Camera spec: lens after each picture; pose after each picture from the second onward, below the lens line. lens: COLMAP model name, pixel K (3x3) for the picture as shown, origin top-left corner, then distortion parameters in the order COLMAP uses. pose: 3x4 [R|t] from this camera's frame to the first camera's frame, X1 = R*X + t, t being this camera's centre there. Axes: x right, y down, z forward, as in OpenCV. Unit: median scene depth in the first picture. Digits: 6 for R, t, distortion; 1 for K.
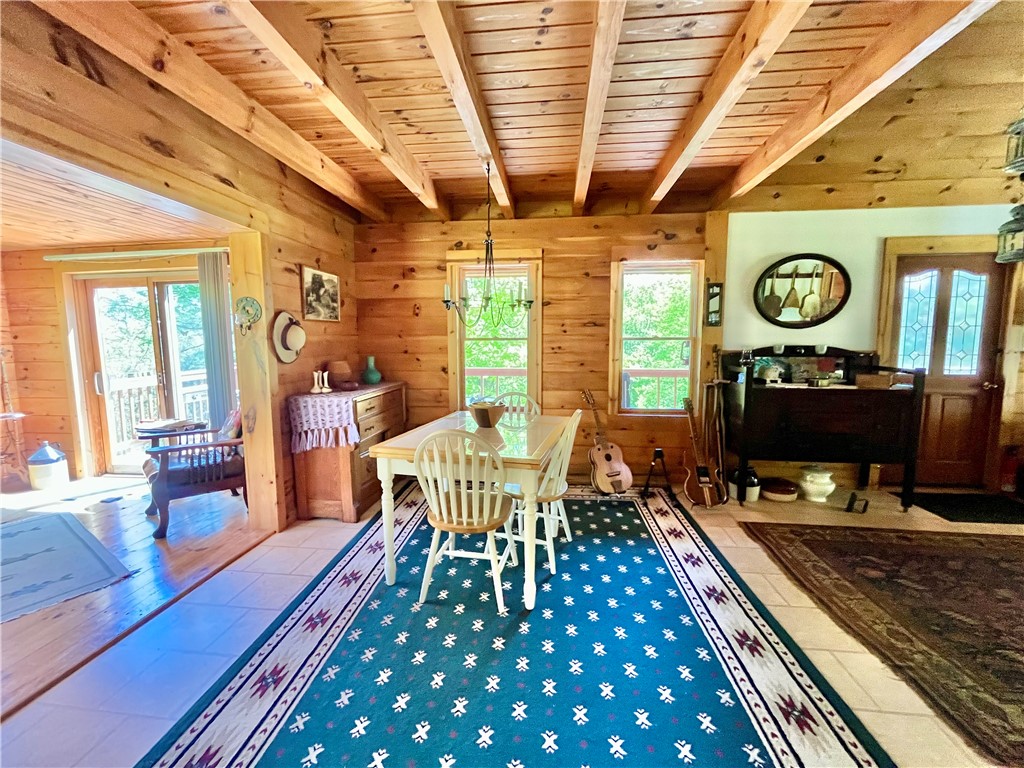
lens RADIAL K [[414.3, 0, 509.3], [0, 414.3, 382.7], [0, 0, 1]] dist [-0.005583, 0.000357]
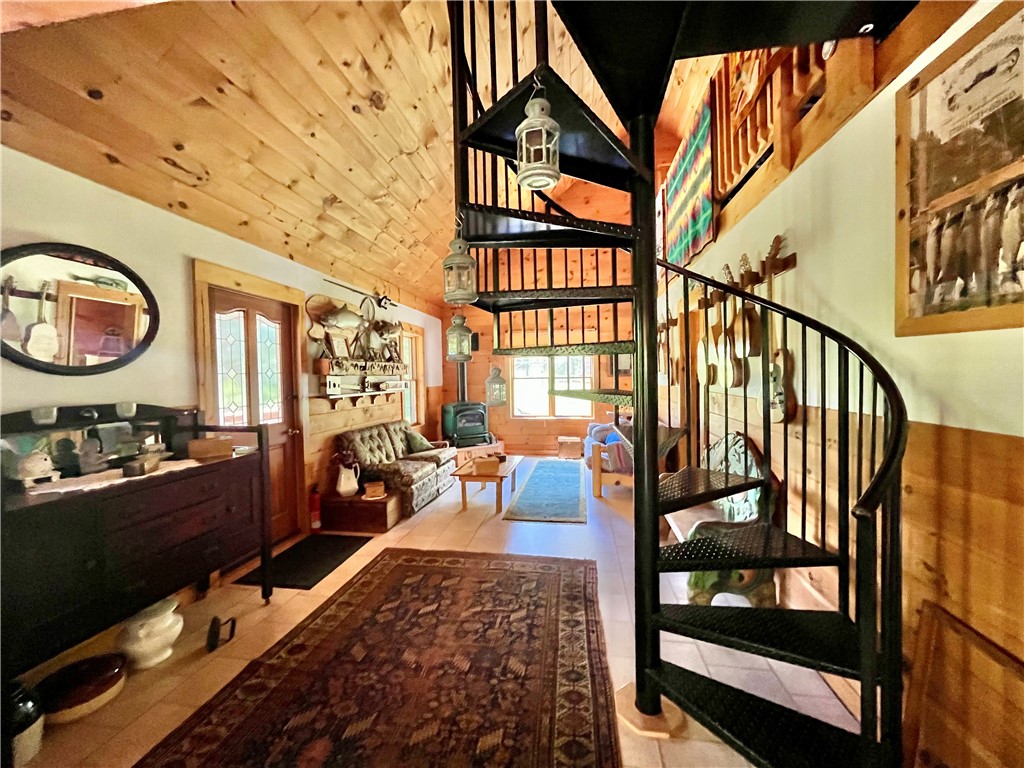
lens RADIAL K [[414.3, 0, 511.4], [0, 414.3, 382.6], [0, 0, 1]] dist [-0.005583, 0.000357]
pose [[0.047912, -0.012907, 0.998768, 0.175669], [0.120033, 0.992745, 0.007071, -0.057452], [-0.991613, 0.119546, 0.049114, 0.409087]]
